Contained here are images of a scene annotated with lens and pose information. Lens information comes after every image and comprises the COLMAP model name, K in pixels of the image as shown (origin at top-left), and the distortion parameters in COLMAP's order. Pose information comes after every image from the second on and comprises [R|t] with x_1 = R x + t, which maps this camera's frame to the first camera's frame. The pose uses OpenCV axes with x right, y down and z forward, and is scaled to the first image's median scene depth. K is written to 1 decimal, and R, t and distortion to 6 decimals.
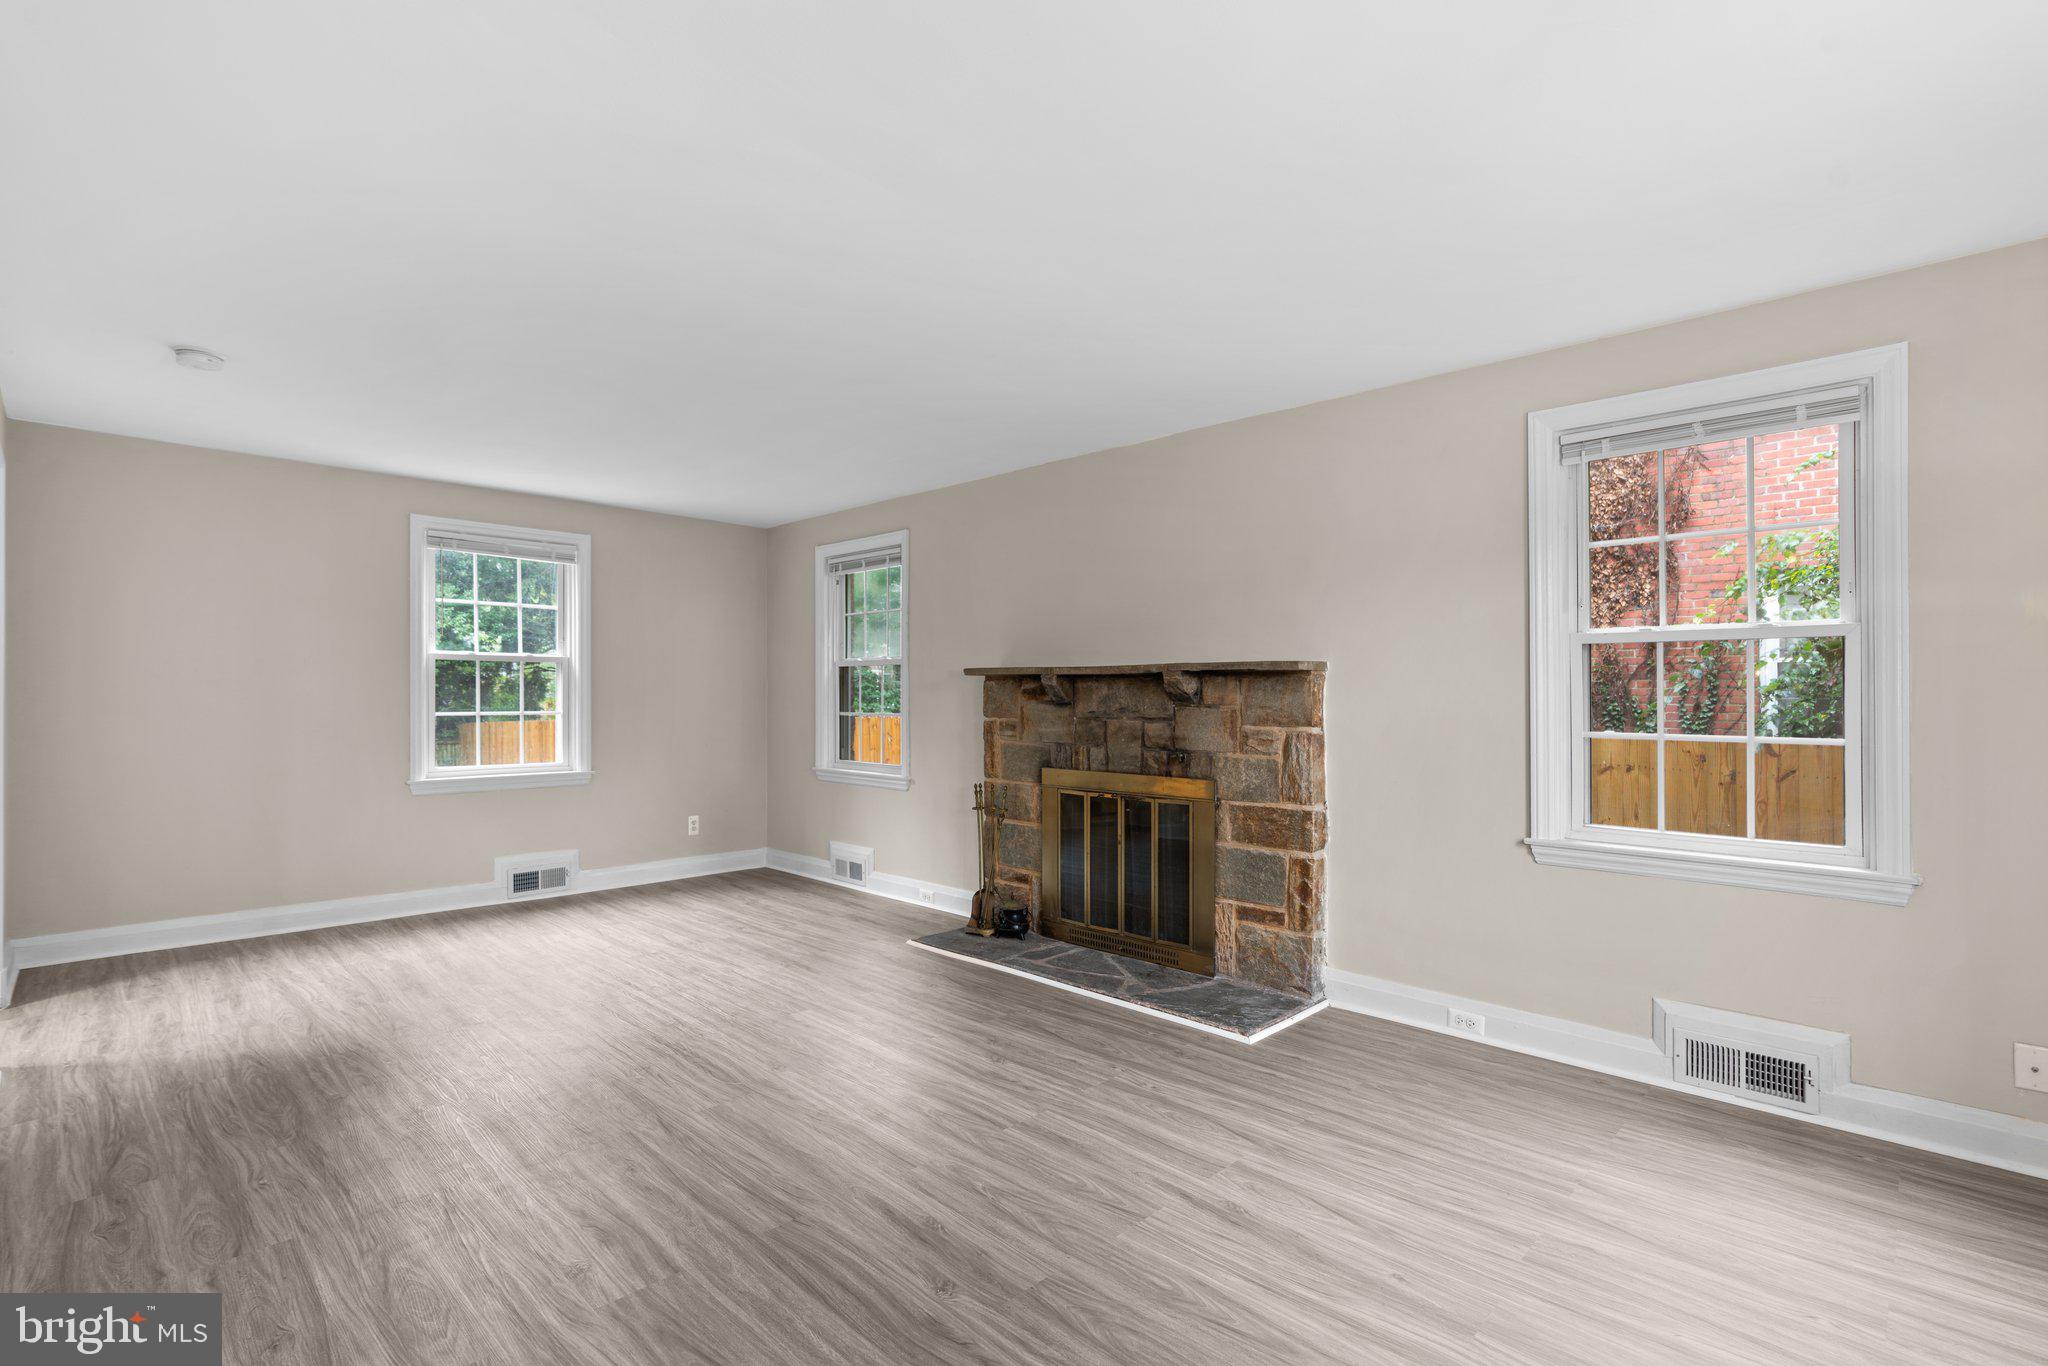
lens RADIAL K [[936.5, 0, 1039.9], [0, 936.5, 698.9], [0, 0, 1]] dist [-0.004596, 0.001709]
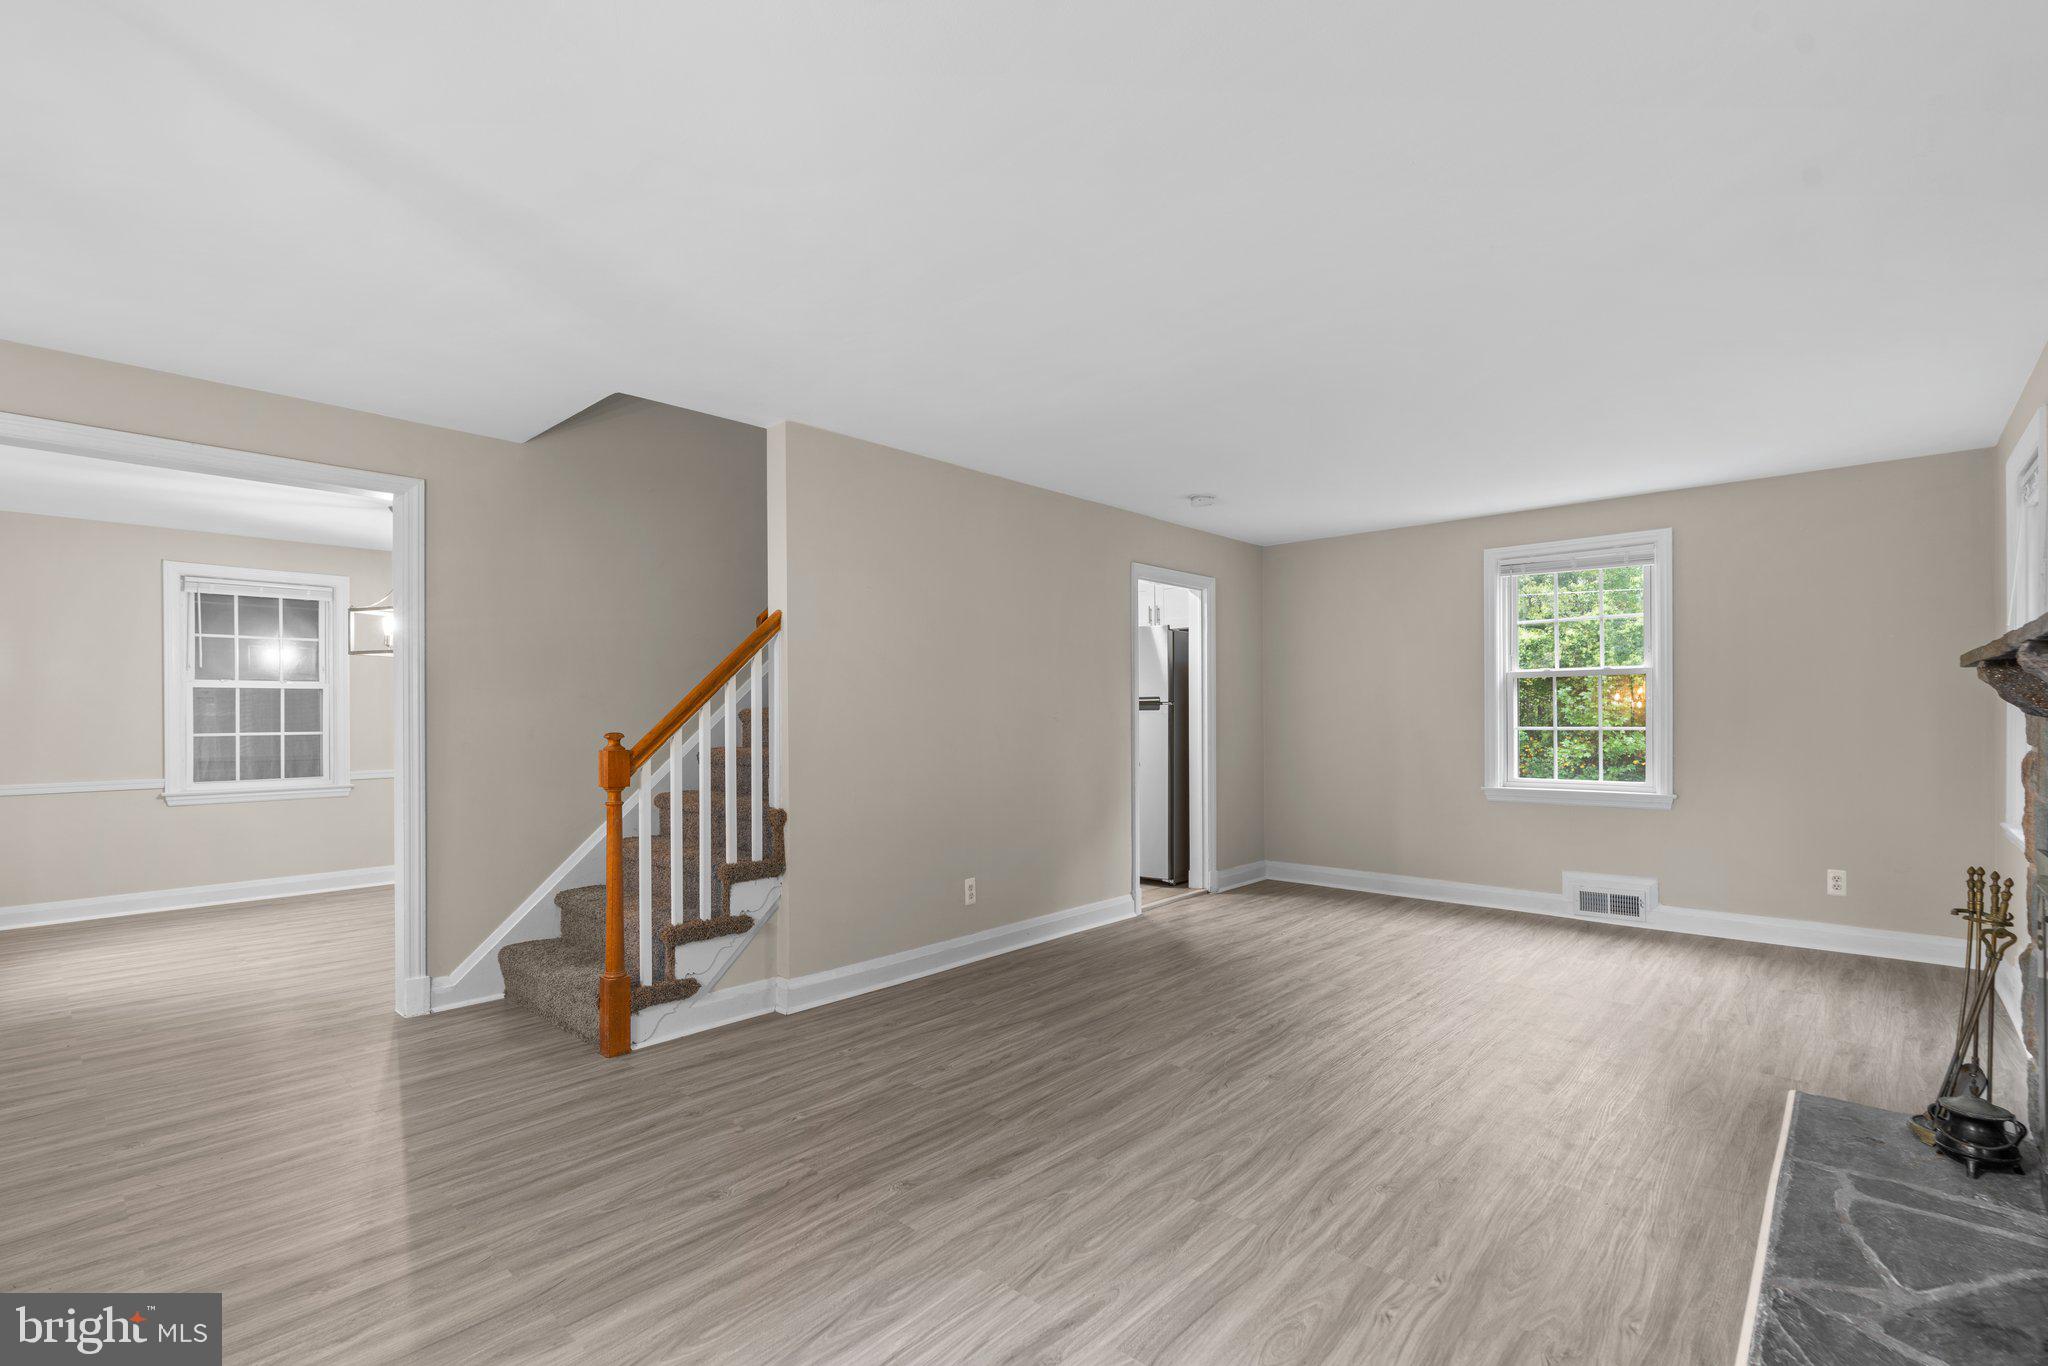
lens RADIAL K [[936.5, 0, 1030.5], [0, 936.5, 681.8], [0, 0, 1]] dist [-0.004596, 0.001709]
pose [[0.031210, -0.039637, -0.998727, 0.661123], [0.004438, 0.999209, -0.039518, 0.005348], [0.999503, -0.003199, 0.031361, 0.633774]]
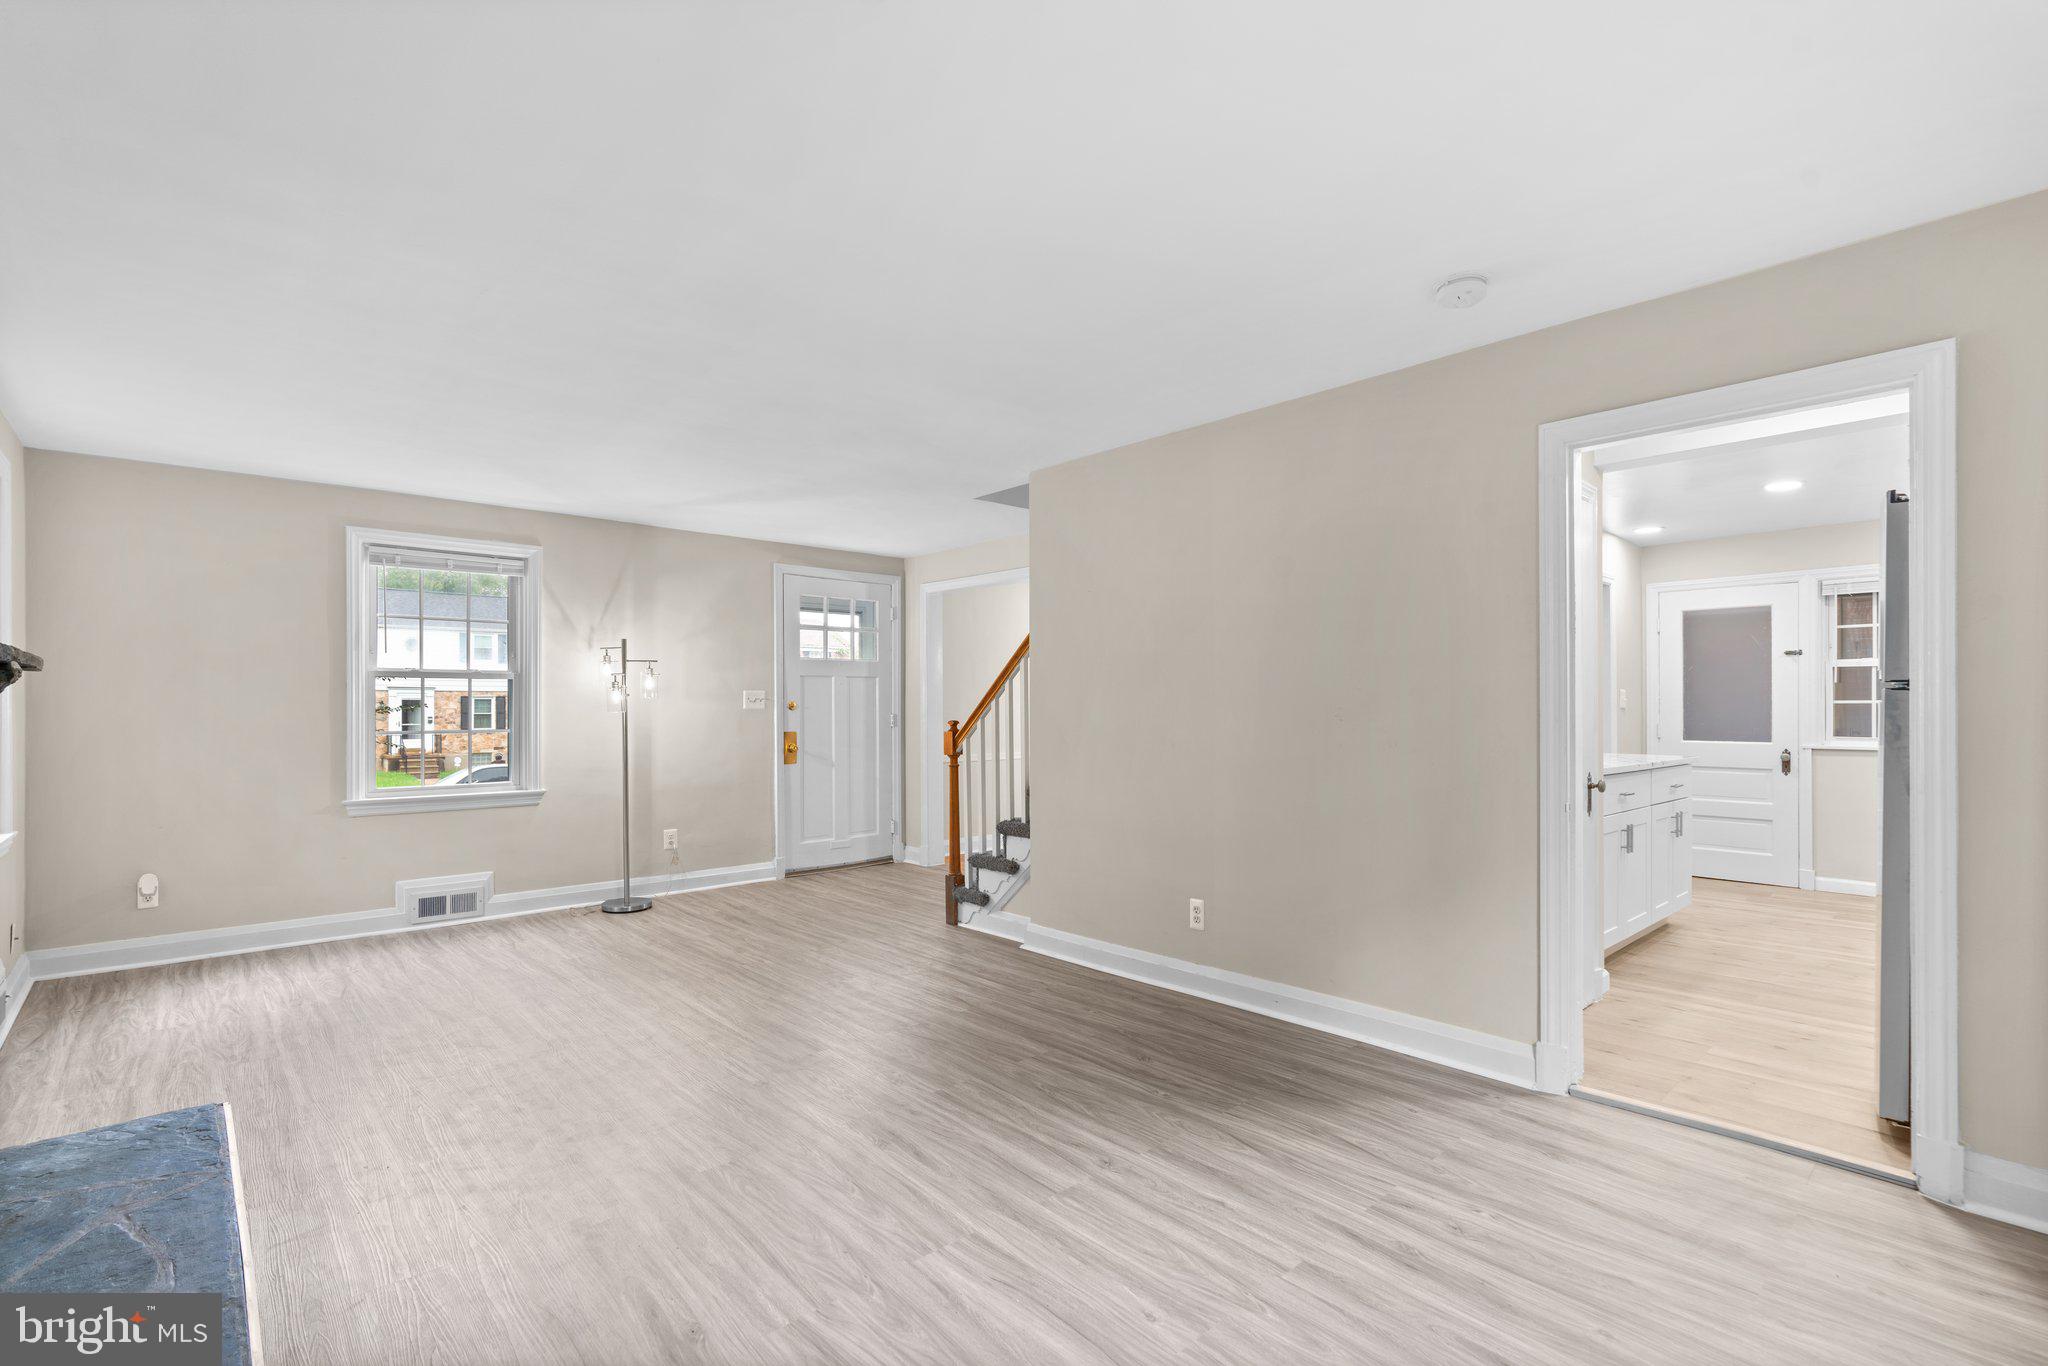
lens RADIAL K [[936.5, 0, 1014.2], [0, 936.5, 694.7], [0, 0, 1]] dist [-0.004596, 0.001709]
pose [[-0.996510, 0.001392, 0.083465, -0.563324], [0.000104, 0.999881, -0.015433, -0.000611], [-0.083476, -0.015370, -0.996391, 1.761029]]
